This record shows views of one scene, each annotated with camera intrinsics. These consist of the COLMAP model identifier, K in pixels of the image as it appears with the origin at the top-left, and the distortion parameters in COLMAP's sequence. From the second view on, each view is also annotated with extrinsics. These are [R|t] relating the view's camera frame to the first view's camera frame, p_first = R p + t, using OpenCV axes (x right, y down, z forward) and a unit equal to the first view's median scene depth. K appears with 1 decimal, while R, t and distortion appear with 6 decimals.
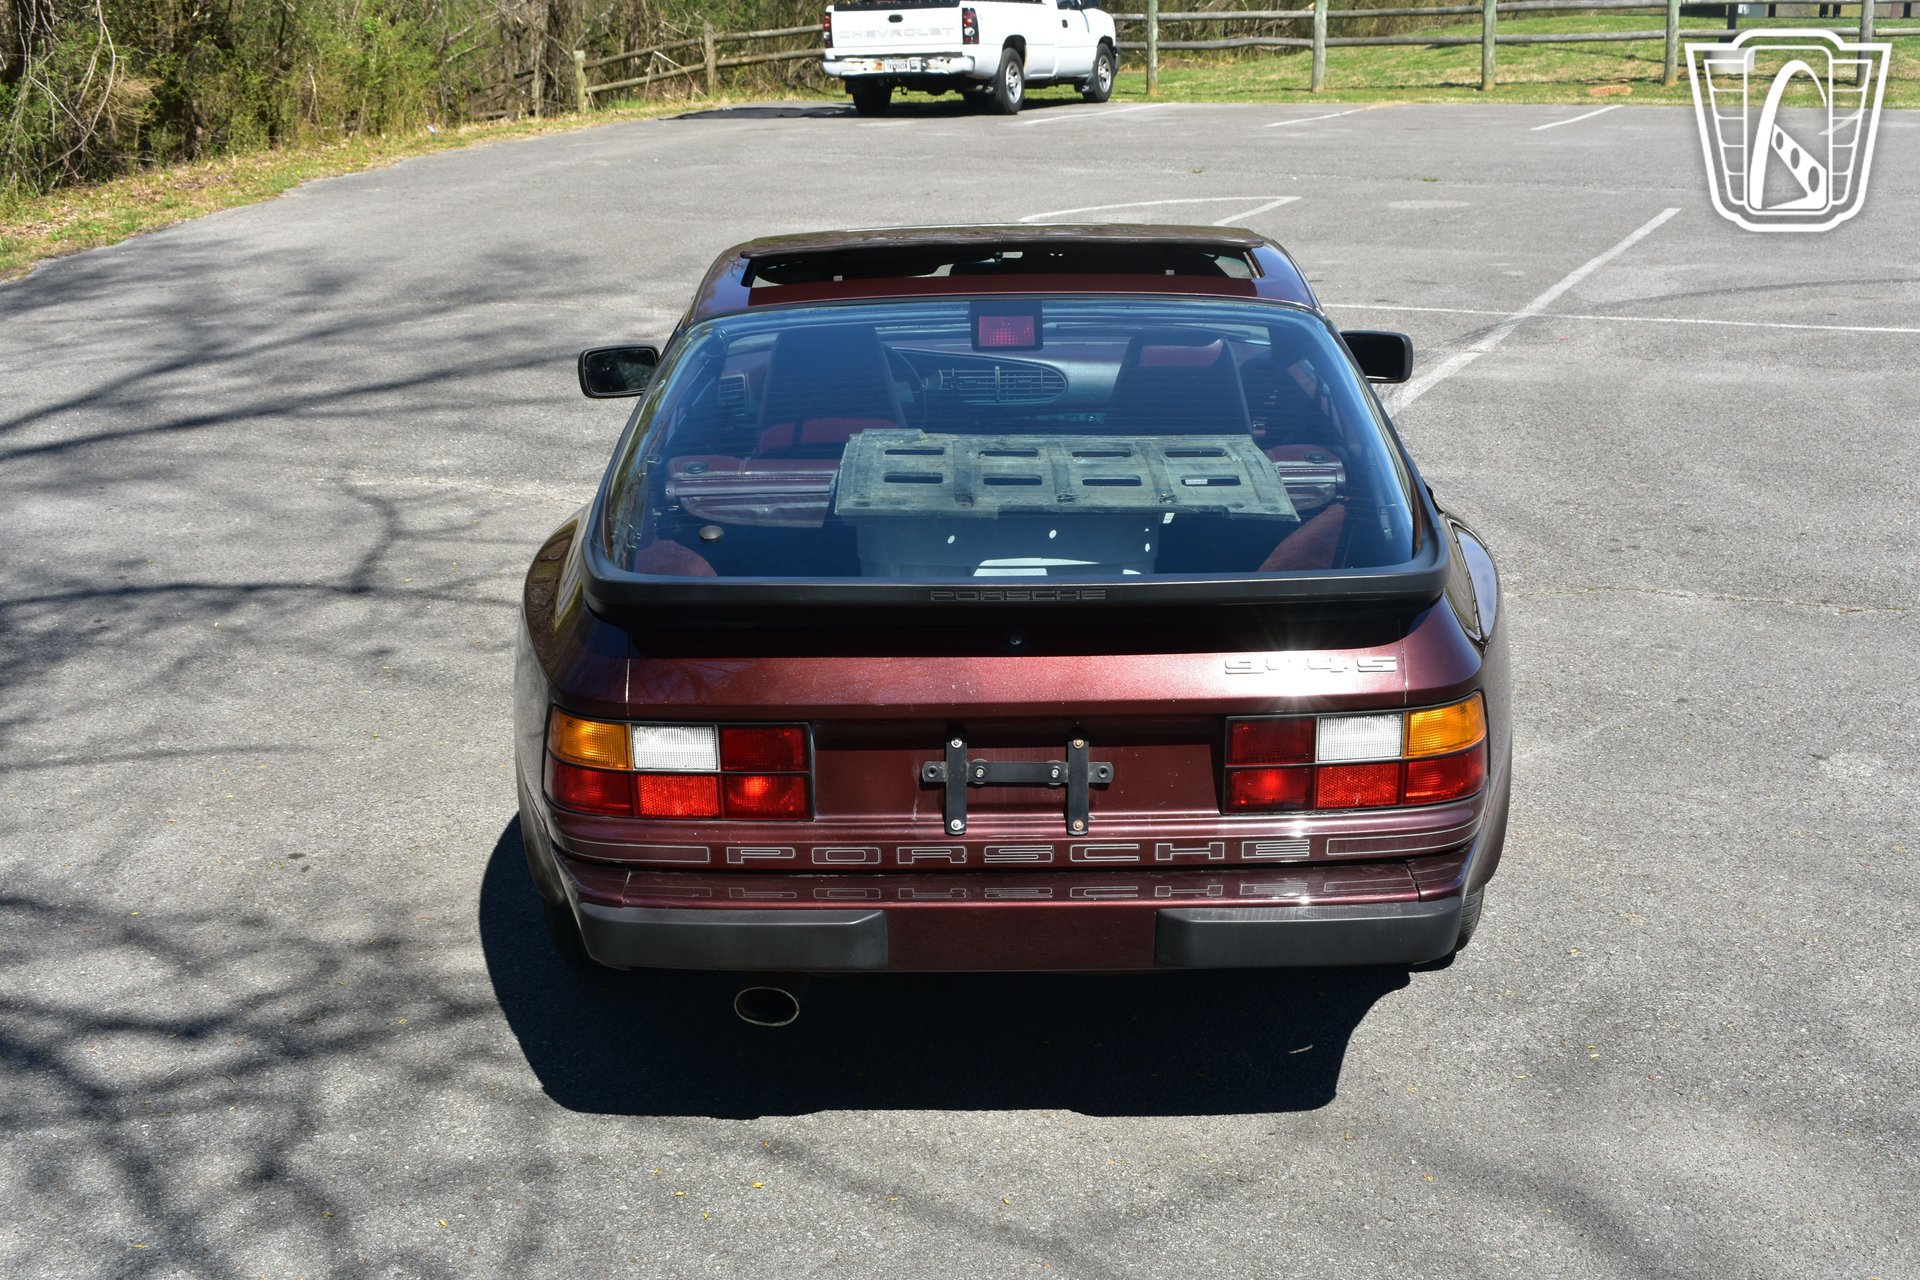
lens RADIAL K [[2448.5, 0, 958.3], [0, 2448.5, 649.9], [0, 0, 1]] dist [-0.026610, 0.000000]
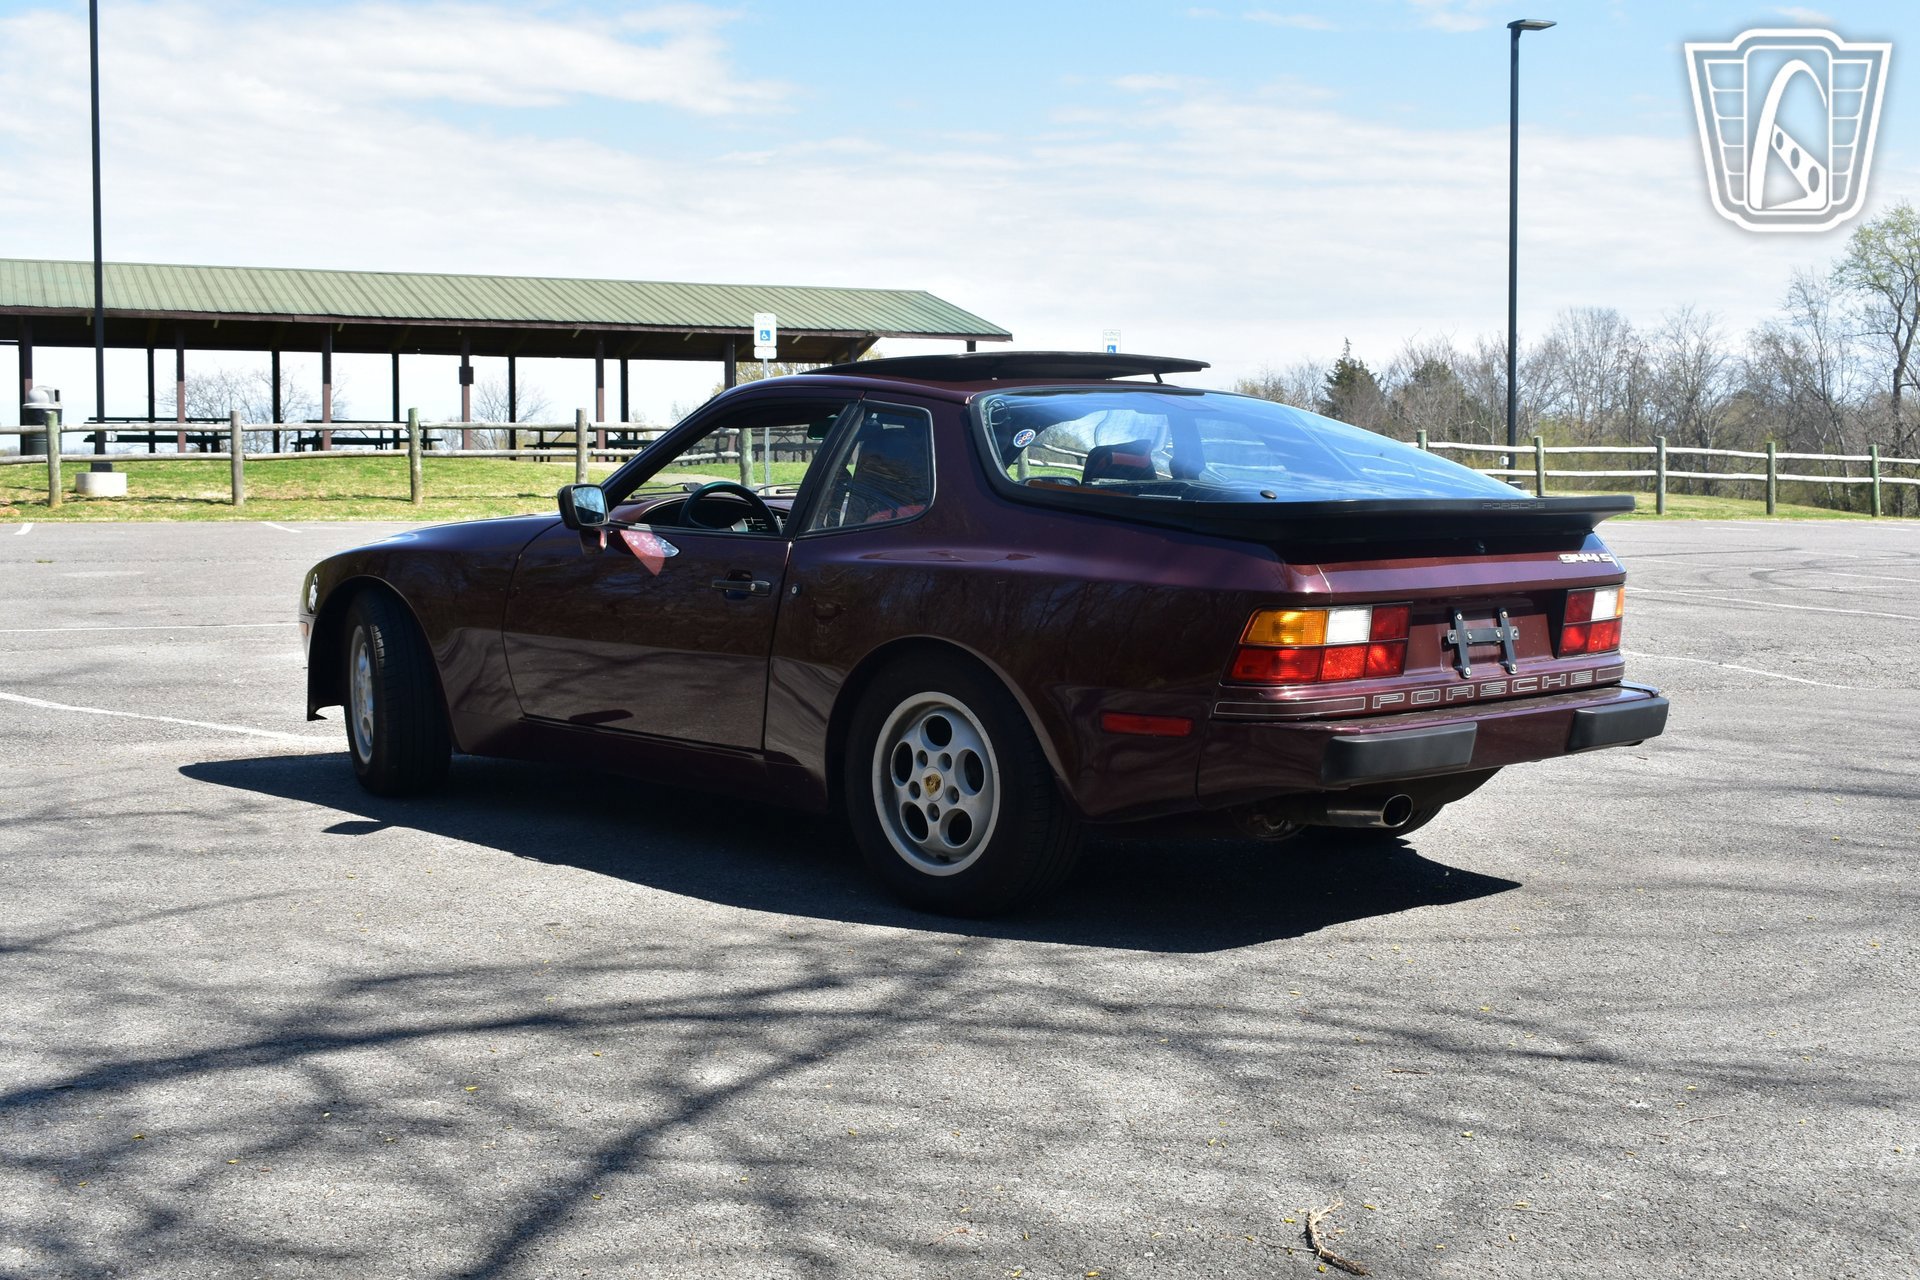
lens RADIAL K [[2448.5, 0, 945.8], [0, 2448.5, 631.3], [0, 0, 1]] dist [-0.026610, 0.000000]
pose [[0.708854, -0.034504, 0.704510, -1.043629], [0.178317, 0.975125, -0.131659, 0.153414], [-0.682443, 0.218953, 0.697374, 0.144230]]
